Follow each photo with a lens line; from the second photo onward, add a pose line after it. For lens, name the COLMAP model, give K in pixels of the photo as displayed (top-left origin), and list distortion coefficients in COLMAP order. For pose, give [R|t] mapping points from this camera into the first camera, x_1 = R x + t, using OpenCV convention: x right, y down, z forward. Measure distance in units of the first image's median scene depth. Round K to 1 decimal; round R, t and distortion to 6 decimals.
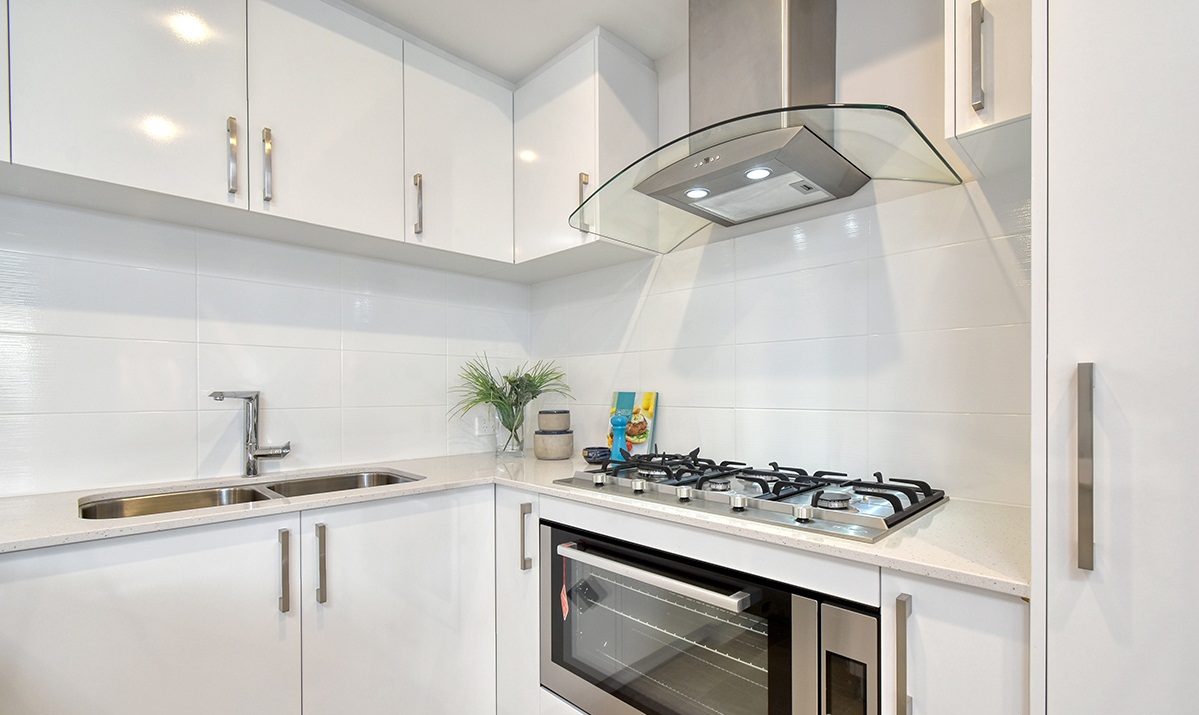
lens RADIAL K [[542.6, 0, 599.2], [0, 542.6, 396.1], [0, 0, 1]] dist [0.000894, 0.000130]
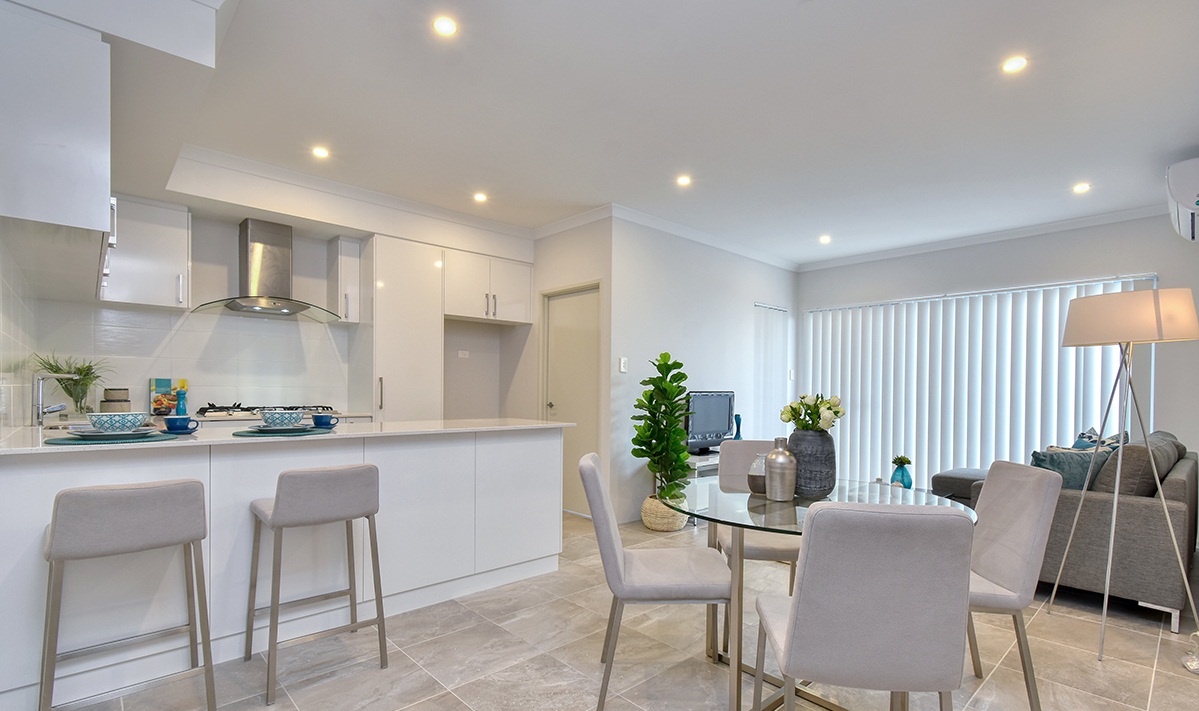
lens RADIAL K [[542.6, 0, 599.2], [0, 542.6, 394.1], [0, 0, 1]] dist [0.000894, 0.000130]
pose [[0.026789, -0.003841, 0.999634, -1.997969], [-0.003175, 0.999987, 0.003927, 0.037829], [-0.999636, -0.003279, 0.026776, -0.642612]]
